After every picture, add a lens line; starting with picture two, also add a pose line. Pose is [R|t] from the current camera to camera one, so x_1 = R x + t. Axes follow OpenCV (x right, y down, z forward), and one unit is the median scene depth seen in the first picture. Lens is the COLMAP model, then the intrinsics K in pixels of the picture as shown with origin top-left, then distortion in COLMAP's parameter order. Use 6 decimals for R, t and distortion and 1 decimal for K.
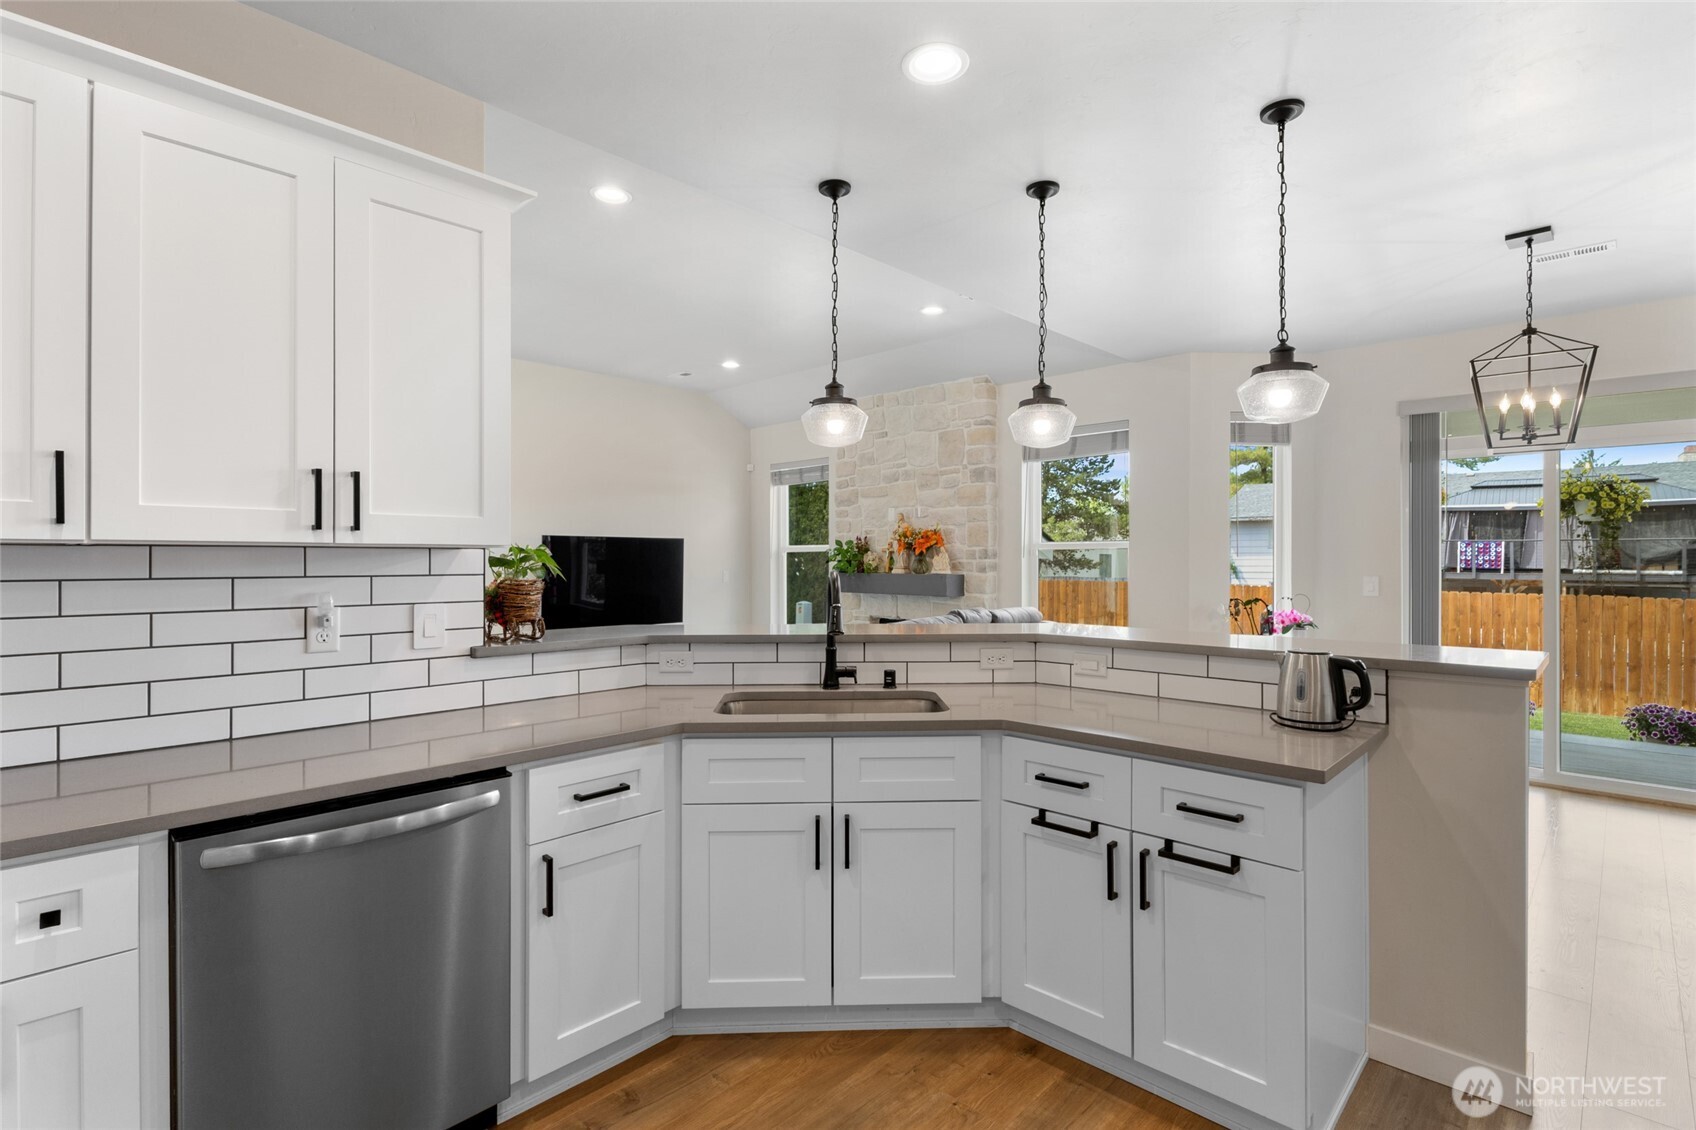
lens RADIAL K [[811.1, 0, 852.3], [0, 811.1, 567.4], [0, 0, 1]] dist [0.014598, -0.000322]
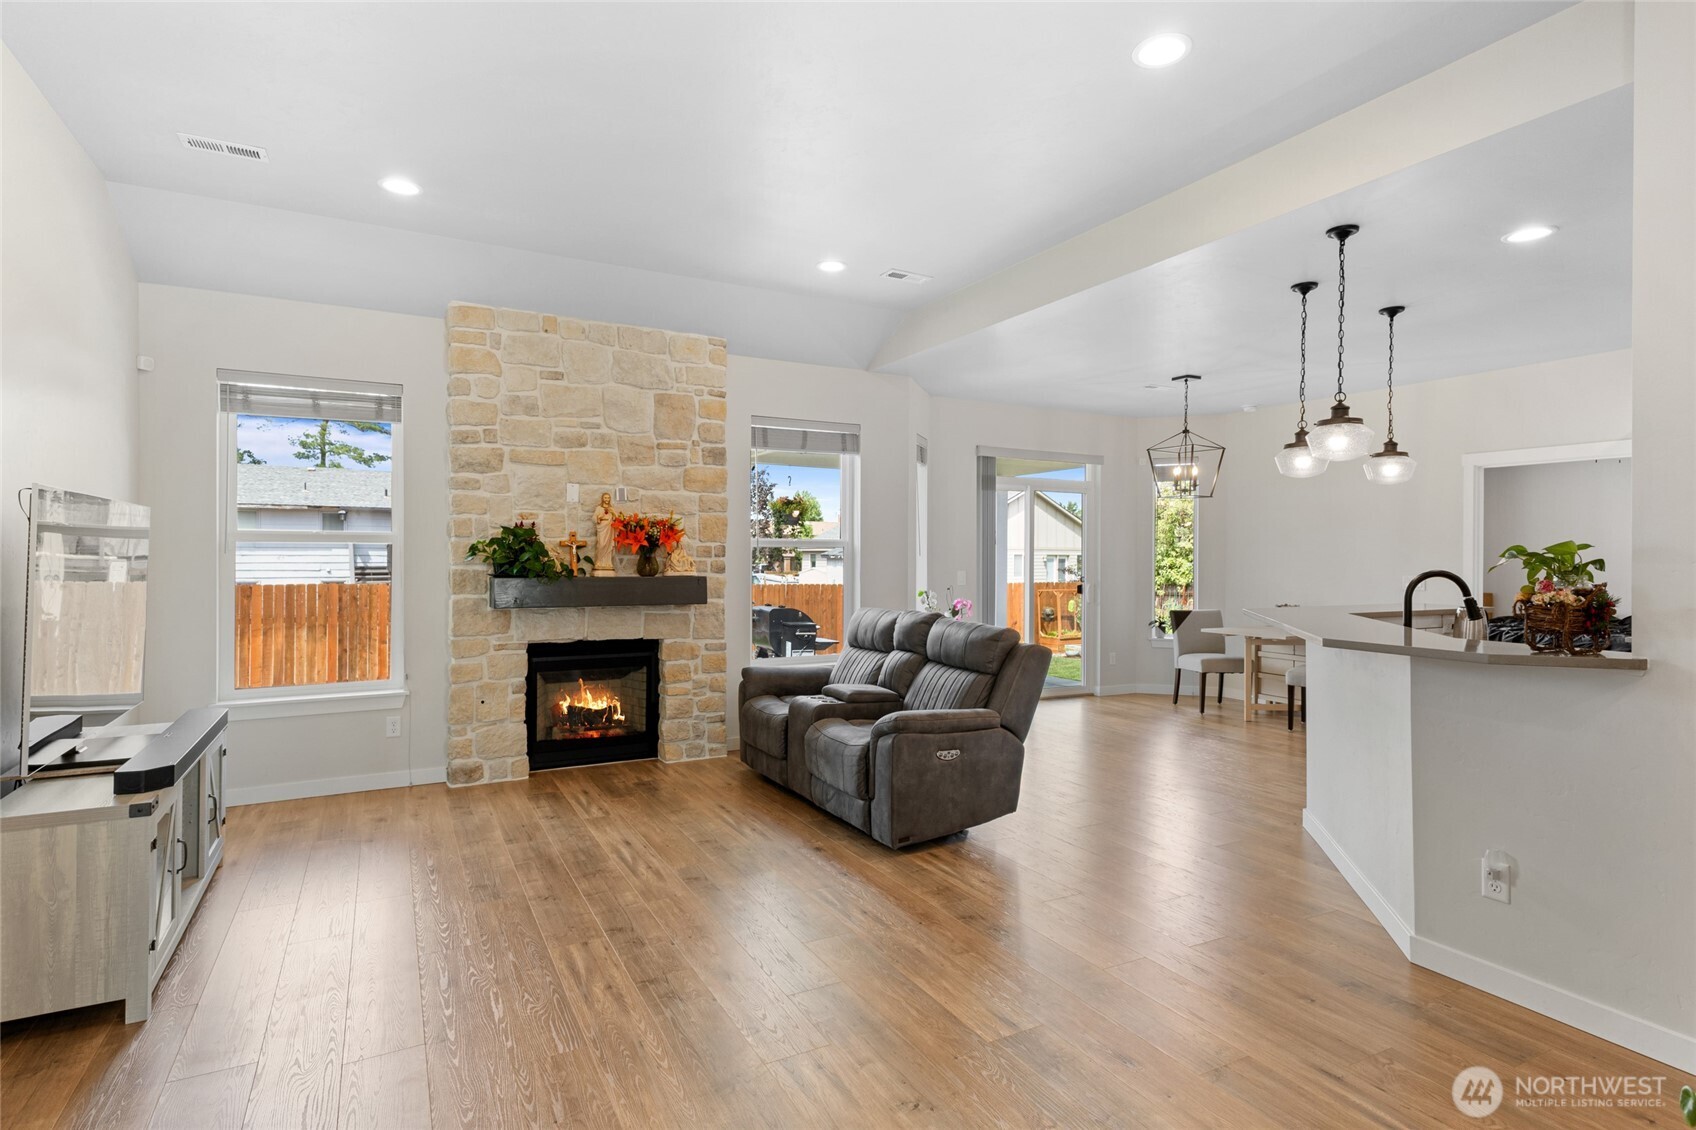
lens RADIAL K [[870.4, 0, 850.3], [0, 870.4, 555.0], [0, 0, 1]] dist [0.006673, -0.000021]
pose [[0.319996, 0.004967, 0.947406, -0.892344], [0.006426, 0.999952, -0.007413, -0.006924], [-0.947397, 0.008460, 0.319949, 0.808272]]
